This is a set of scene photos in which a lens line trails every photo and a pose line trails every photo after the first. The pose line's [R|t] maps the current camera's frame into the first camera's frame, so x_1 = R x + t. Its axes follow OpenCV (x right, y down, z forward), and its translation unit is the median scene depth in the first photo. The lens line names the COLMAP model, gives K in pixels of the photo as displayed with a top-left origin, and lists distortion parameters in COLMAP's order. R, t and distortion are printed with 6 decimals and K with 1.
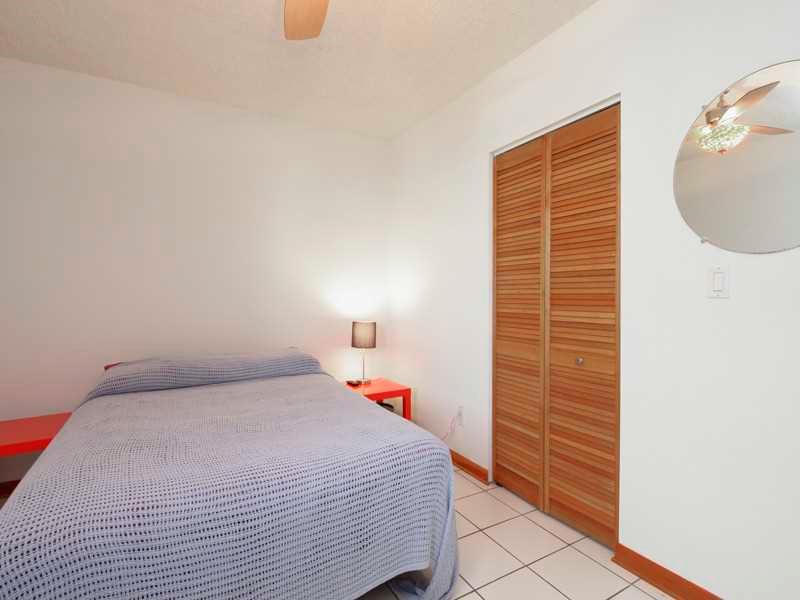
lens RADIAL K [[387.7, 0, 400.0], [0, 387.7, 300.0], [0, 0, 1]] dist [-0.000743, -0.000651]
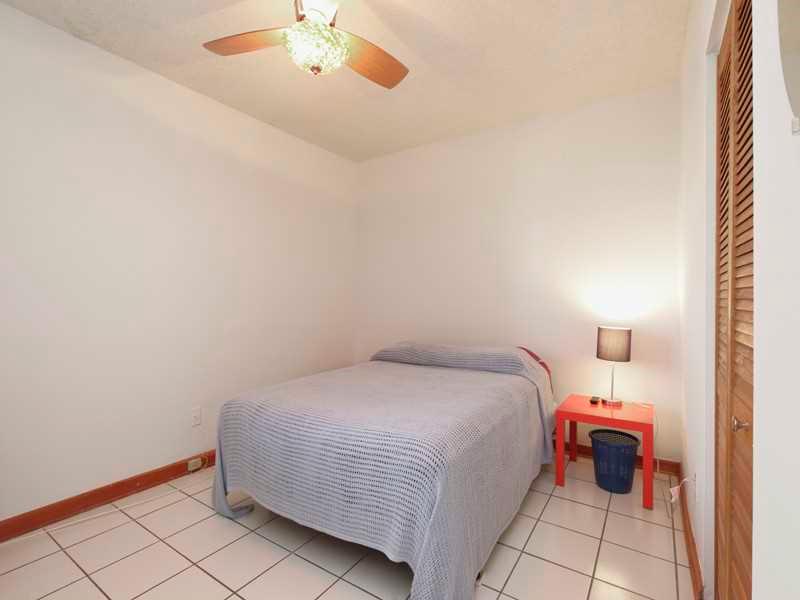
lens RADIAL K [[387.7, 0, 400.0], [0, 387.7, 300.0], [0, 0, 1]] dist [-0.000743, -0.000651]
pose [[0.451894, 0.006381, -0.892049, 0.433501], [-0.007846, 0.999964, 0.003179, -0.002348], [0.892037, 0.005562, 0.451928, 0.236568]]
